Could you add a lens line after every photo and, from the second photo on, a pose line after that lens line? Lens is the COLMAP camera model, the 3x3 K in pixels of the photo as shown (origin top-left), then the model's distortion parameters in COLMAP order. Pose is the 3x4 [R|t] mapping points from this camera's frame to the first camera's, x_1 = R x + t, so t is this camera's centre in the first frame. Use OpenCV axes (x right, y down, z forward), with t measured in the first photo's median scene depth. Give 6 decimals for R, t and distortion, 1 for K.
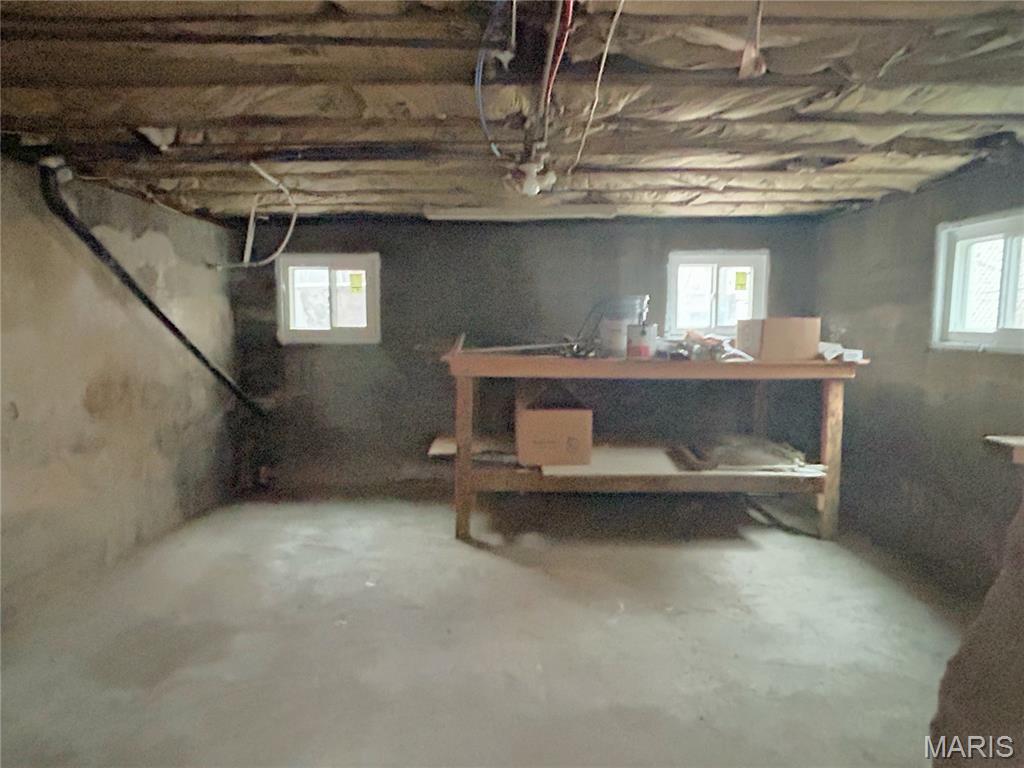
lens RADIAL K [[600.2, 0, 511.6], [0, 600.2, 383.4], [0, 0, 1]] dist [0.009230, 0.002809]
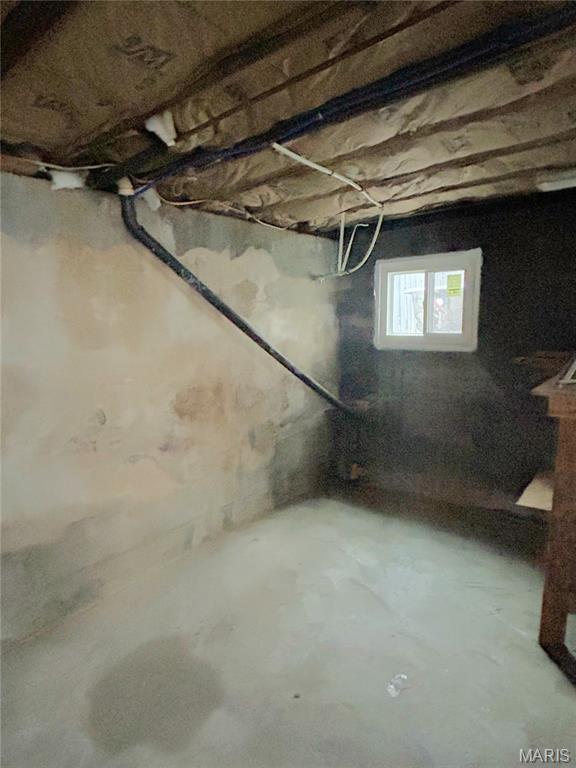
lens RADIAL K [[450.2, 0, 288.1], [0, 450.2, 385.5], [0, 0, 1]] dist [0.009230, 0.002809]
pose [[0.764386, 0.081840, -0.639544, -0.003329], [-0.048848, 0.996411, 0.069123, -0.064101], [0.642906, -0.021596, 0.765641, 0.398649]]
